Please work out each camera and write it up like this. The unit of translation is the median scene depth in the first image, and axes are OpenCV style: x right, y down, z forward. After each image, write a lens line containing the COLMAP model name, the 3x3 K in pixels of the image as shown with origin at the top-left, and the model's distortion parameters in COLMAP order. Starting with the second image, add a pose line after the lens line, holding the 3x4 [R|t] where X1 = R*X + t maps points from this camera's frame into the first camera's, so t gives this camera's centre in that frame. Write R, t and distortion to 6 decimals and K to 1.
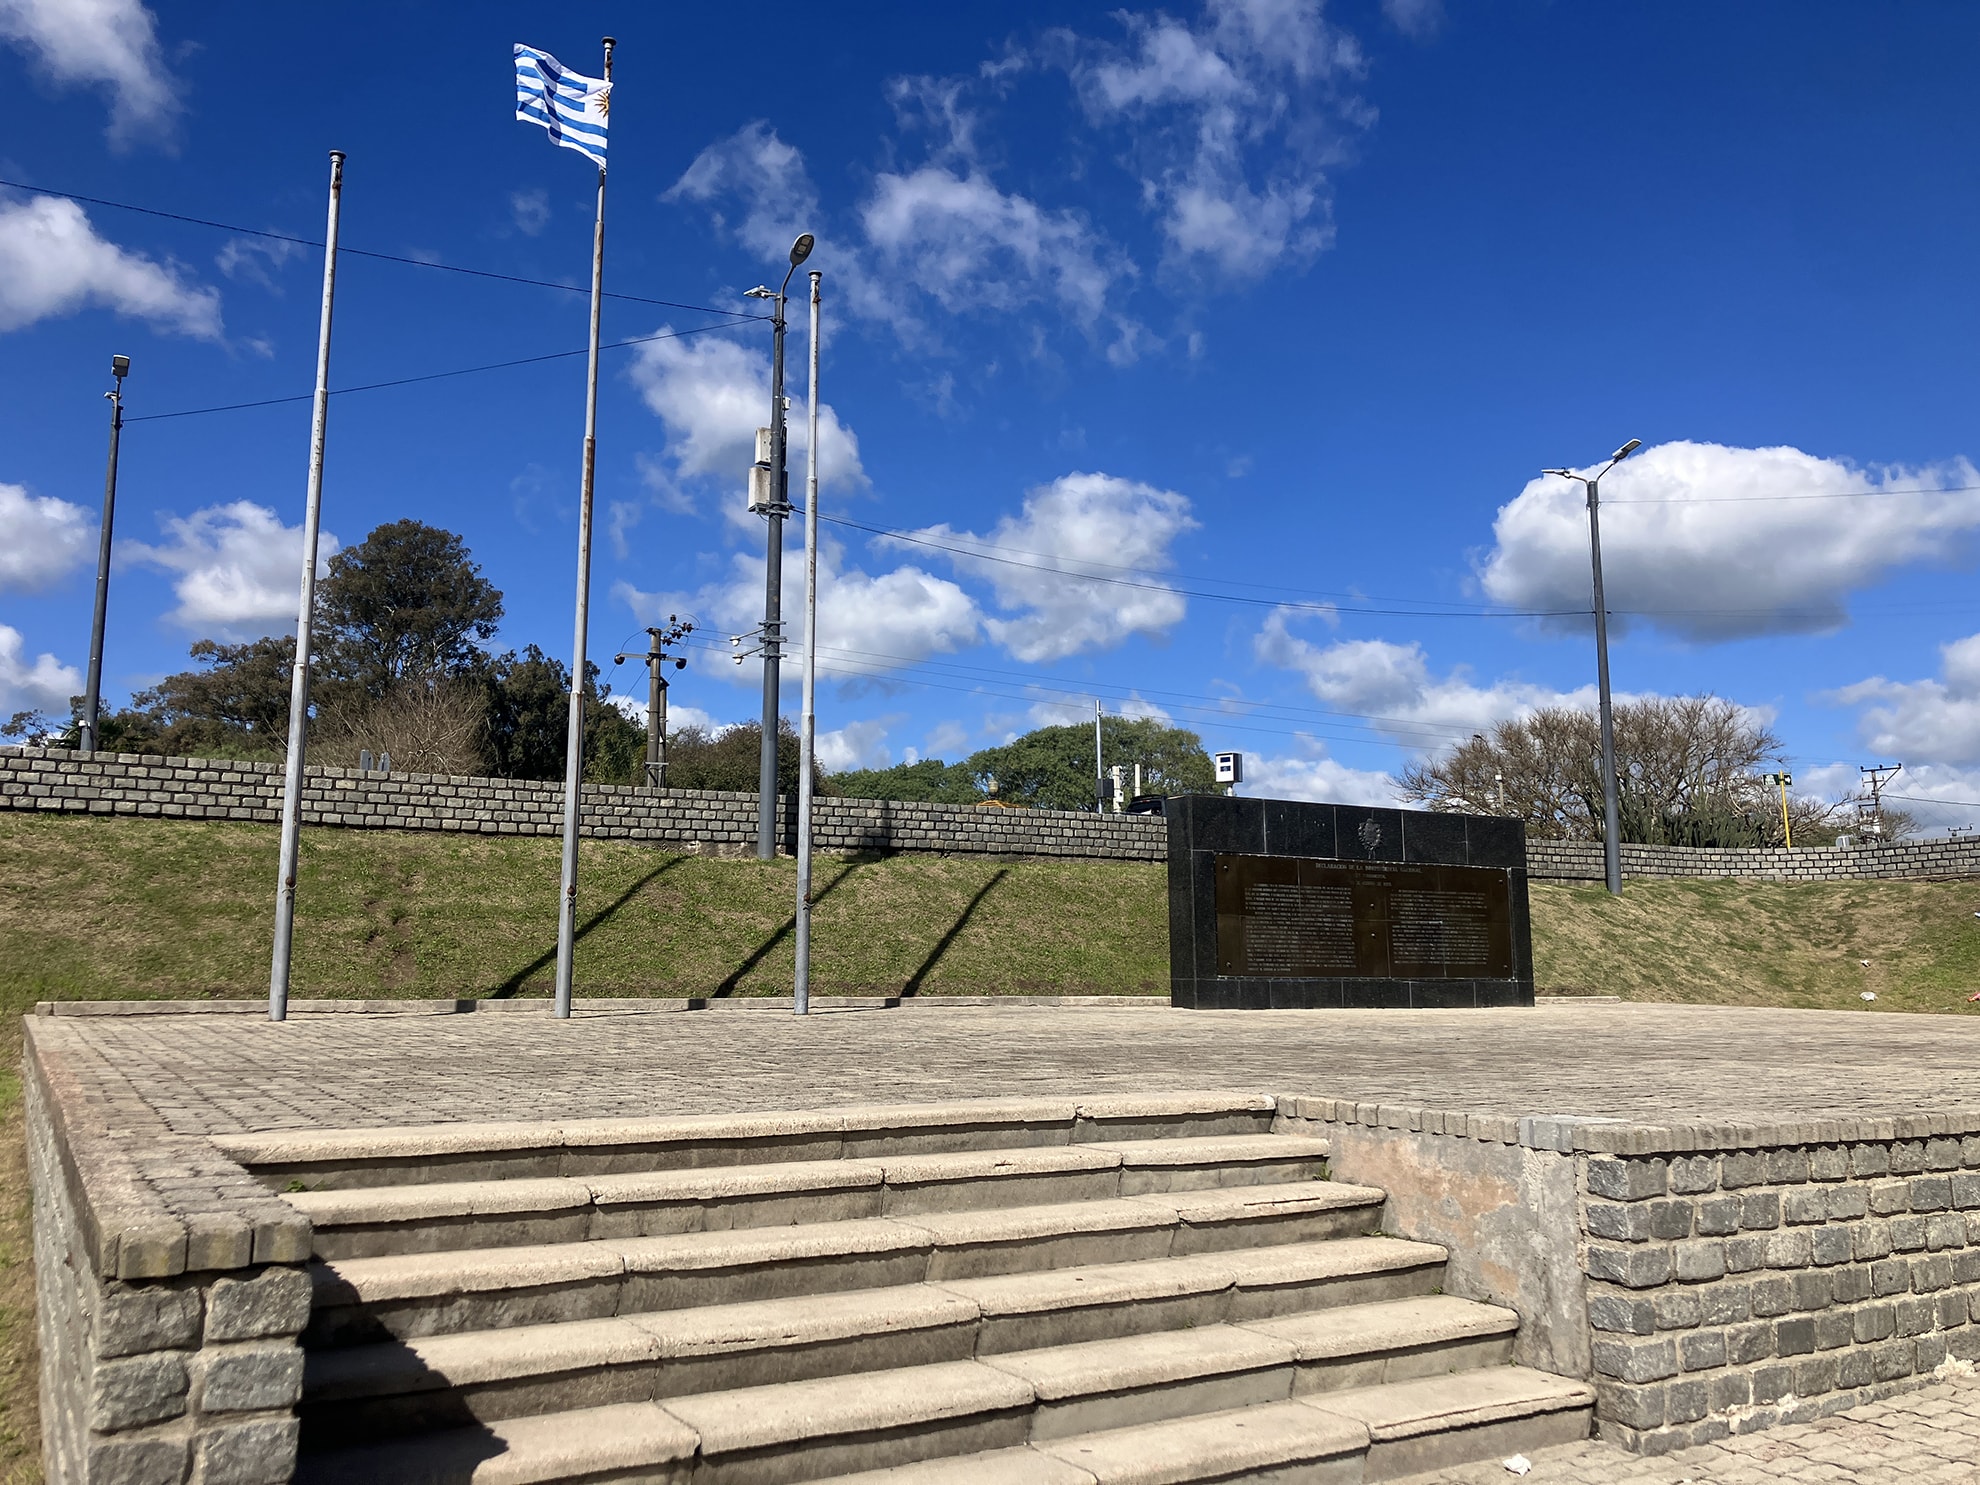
lens RADIAL K [[1616.5, 0, 990.0], [0, 1616.5, 739.1], [0, 0, 1]] dist [0.000811, -0.000662]
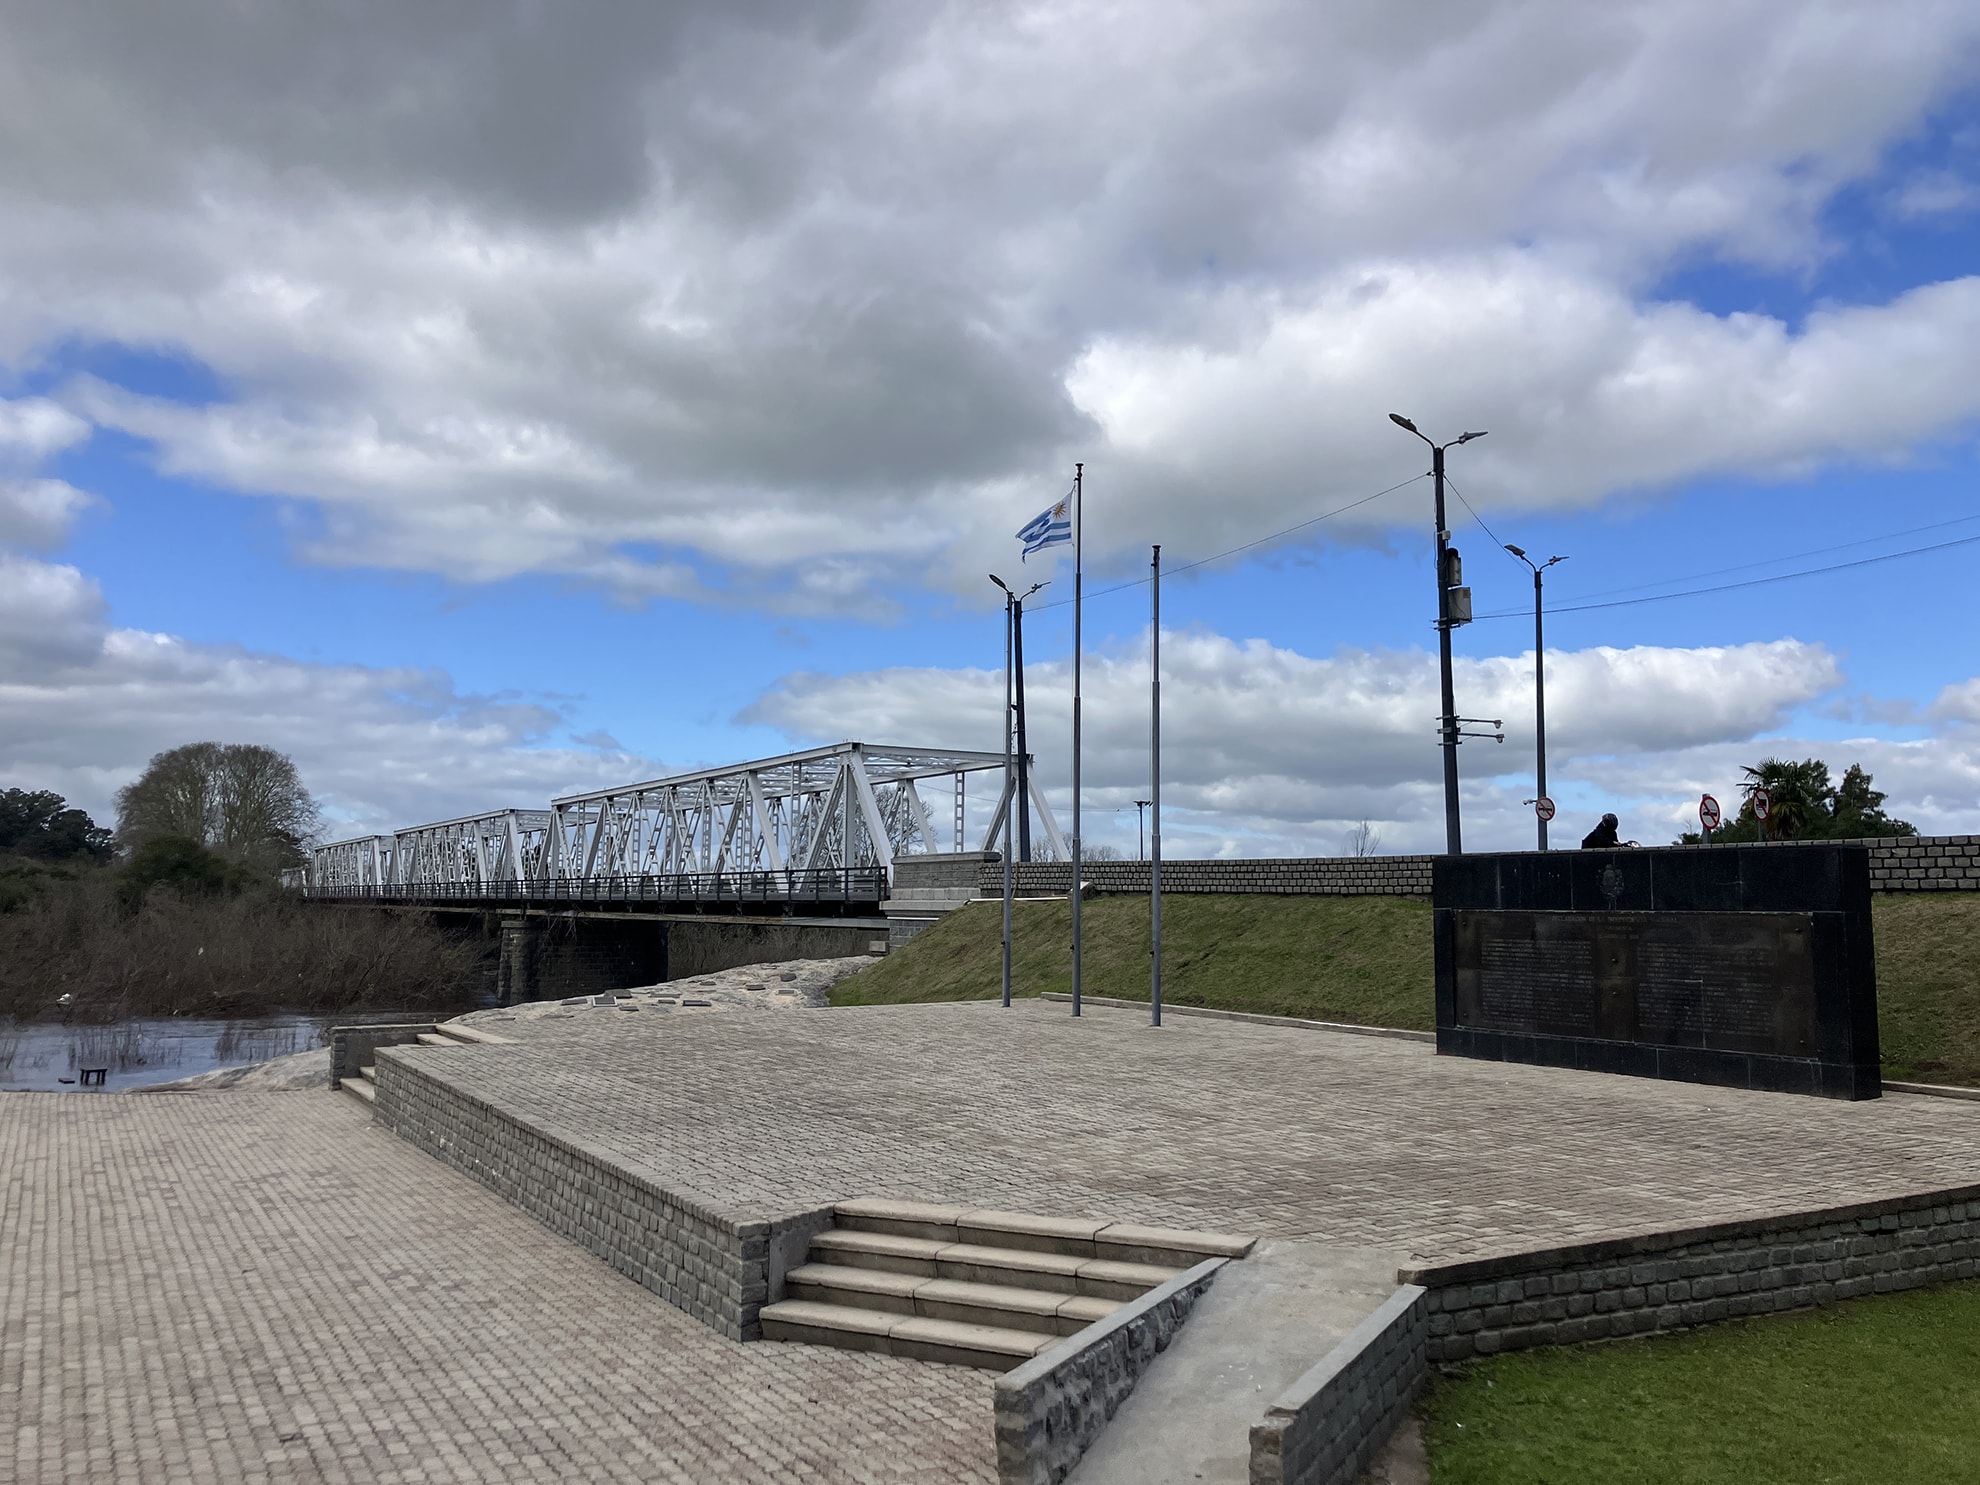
lens RADIAL K [[1616.5, 0, 989.9], [0, 1616.5, 743.6], [0, 0, 1]] dist [0.000811, -0.000662]
pose [[0.118074, -0.112637, -0.986596, 1.092228], [0.123838, 0.987460, -0.097915, 0.028744], [0.985253, -0.110616, 0.130542, 0.550822]]
